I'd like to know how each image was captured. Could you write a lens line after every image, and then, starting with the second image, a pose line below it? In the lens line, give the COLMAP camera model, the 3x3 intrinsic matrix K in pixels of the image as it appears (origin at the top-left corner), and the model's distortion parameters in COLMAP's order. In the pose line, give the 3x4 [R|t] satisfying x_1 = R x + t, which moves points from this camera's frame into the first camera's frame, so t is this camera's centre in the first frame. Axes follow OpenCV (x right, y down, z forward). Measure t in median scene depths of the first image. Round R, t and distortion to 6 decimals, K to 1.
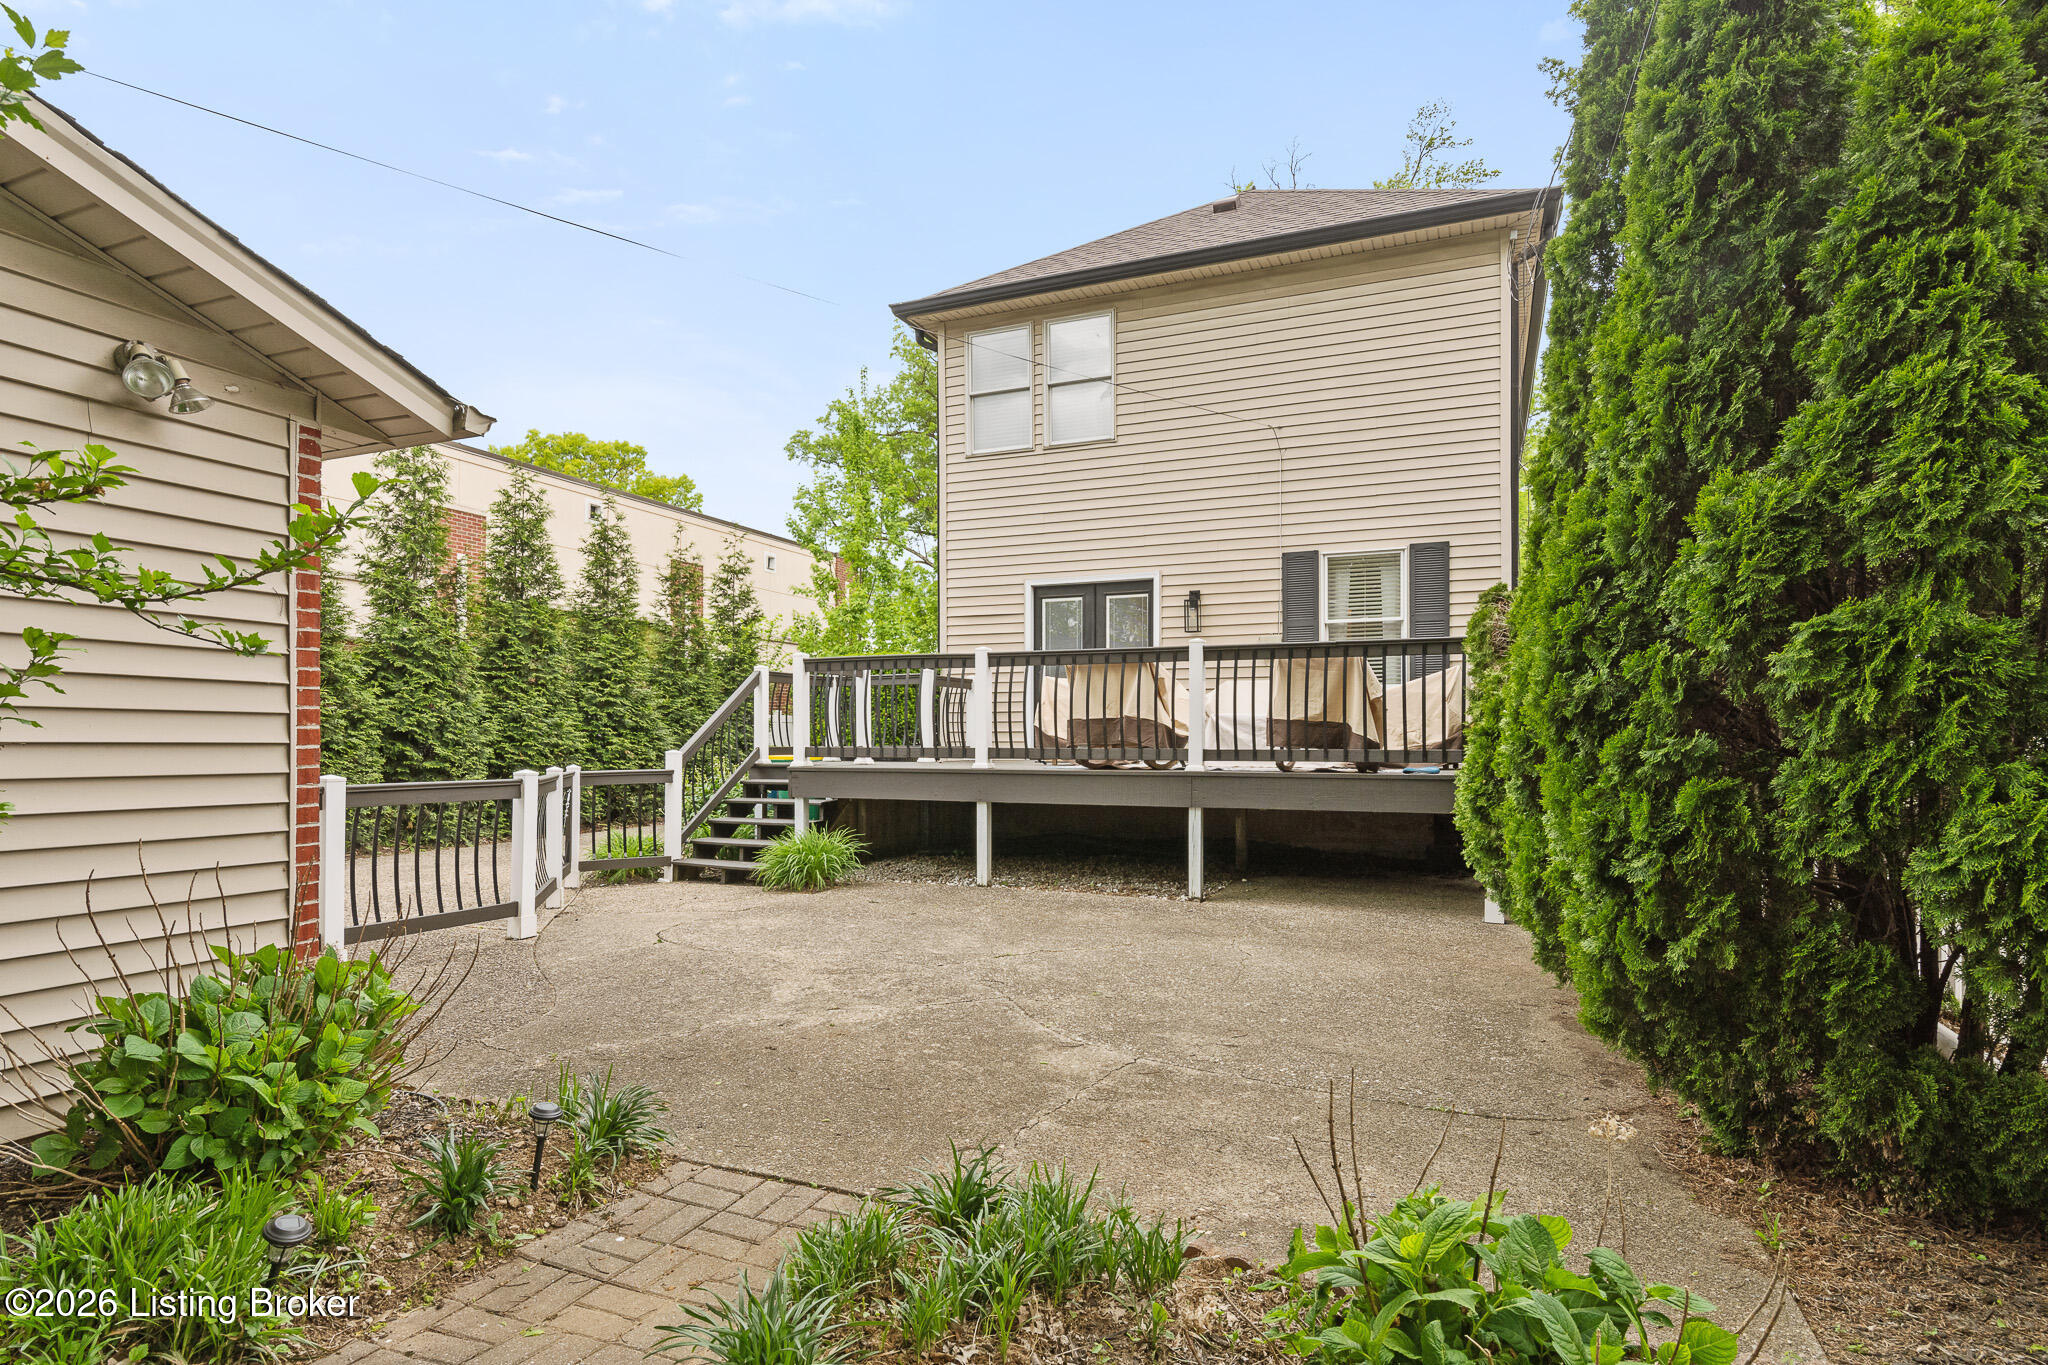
lens RADIAL K [[1092.2, 0, 990.1], [0, 1092.2, 738.8], [0, 0, 1]] dist [-0.001808, -0.000192]
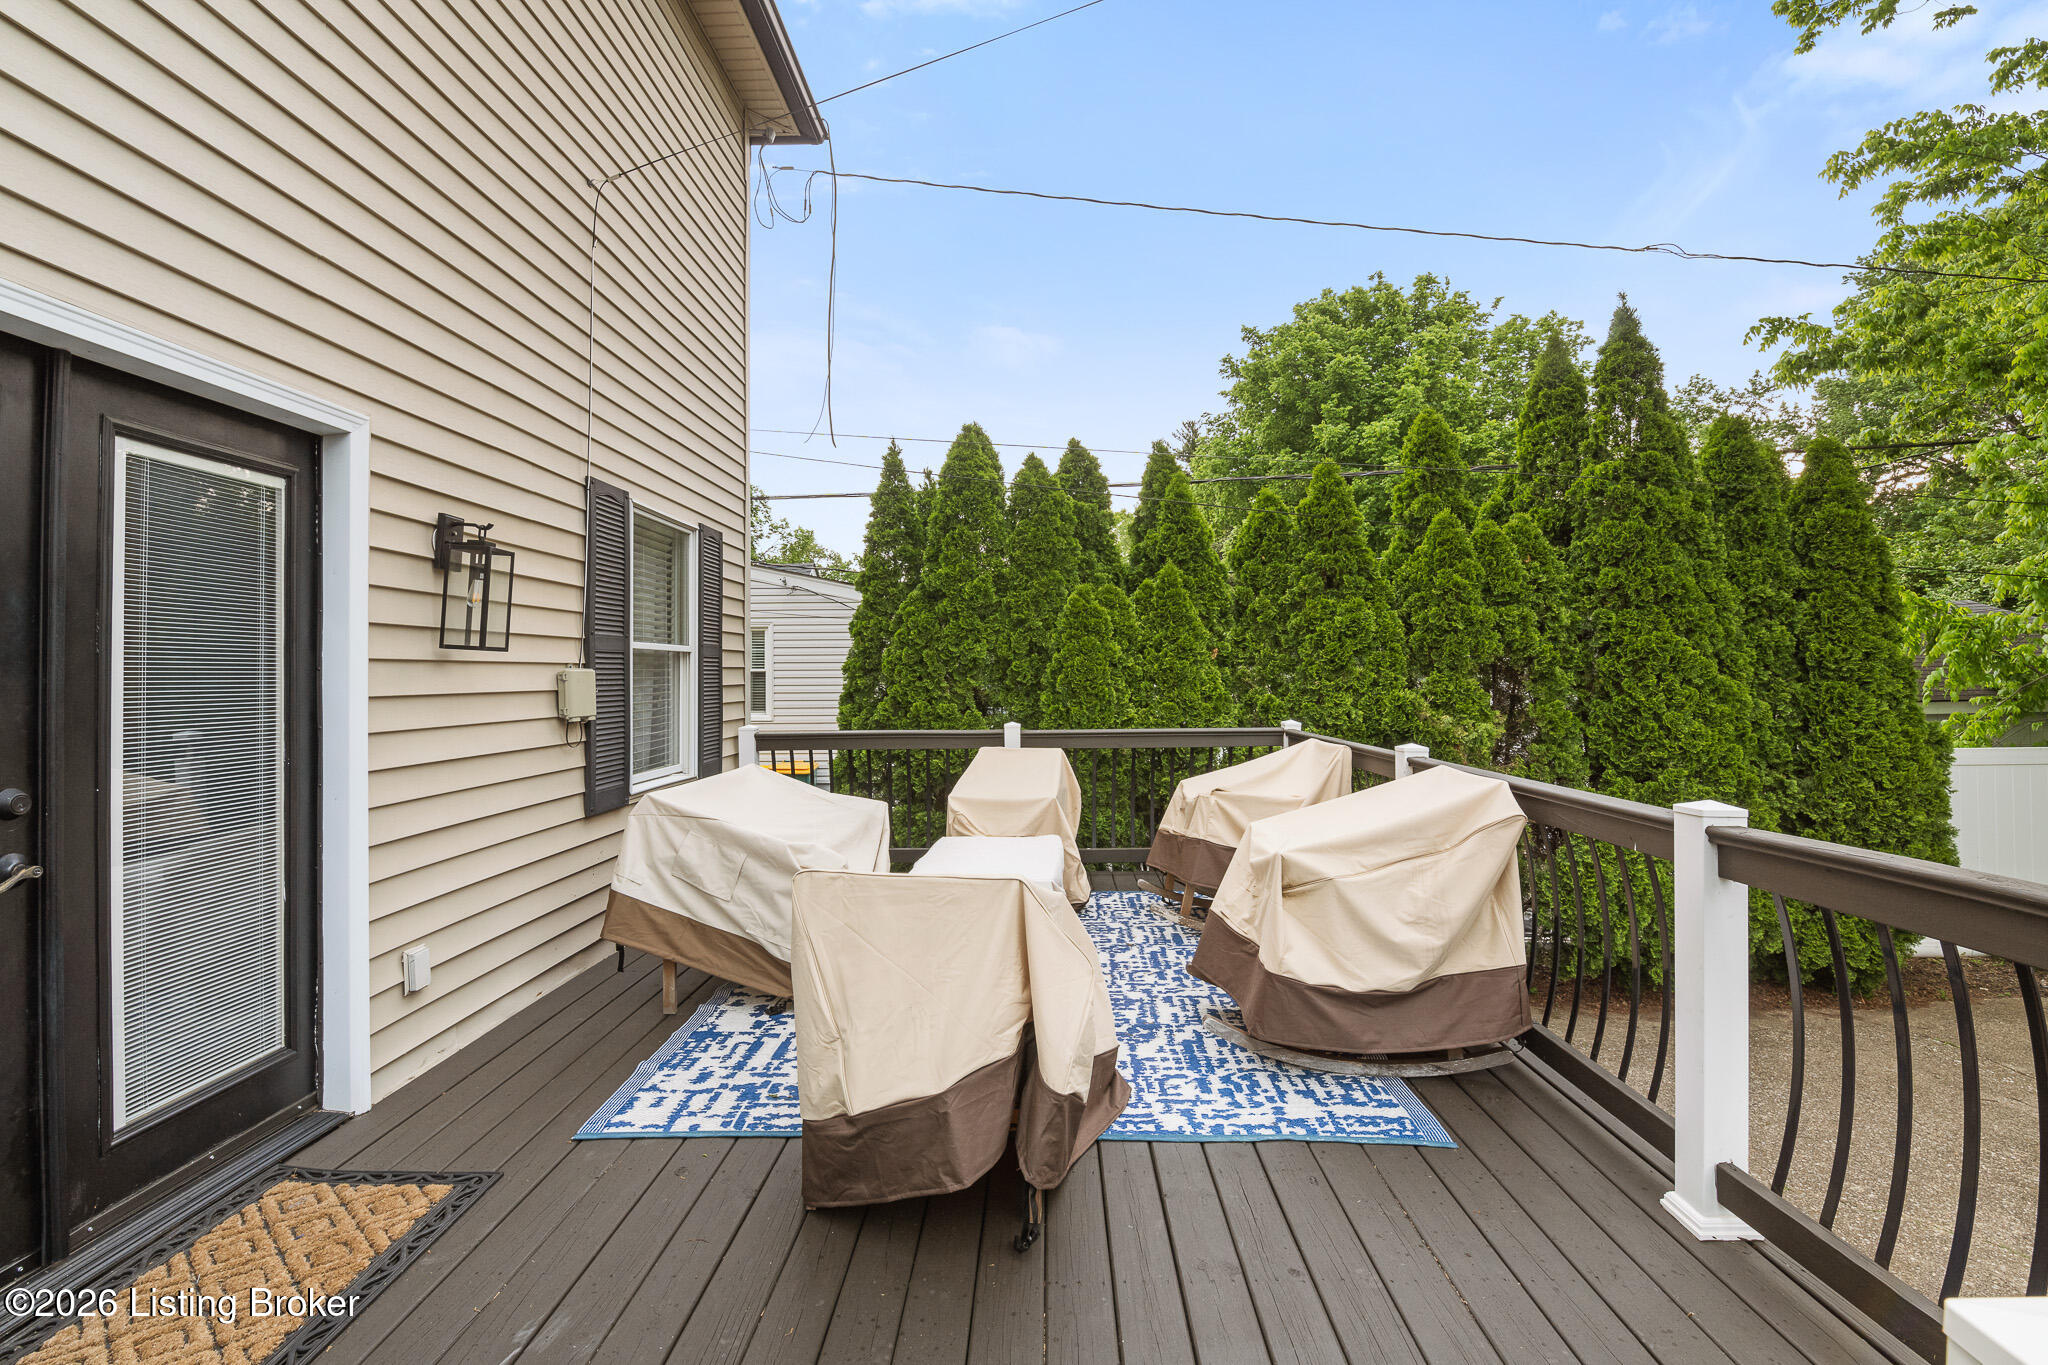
lens RADIAL K [[908.8, 0, 1026.8], [0, 908.8, 669.9], [0, 0, 1]] dist [-0.014140, -0.003318]
pose [[-0.391312, 0.007667, 0.920226, -0.128217], [0.004328, 0.999970, -0.006491, -0.095377], [-0.920248, 0.001443, -0.391333, 1.017730]]
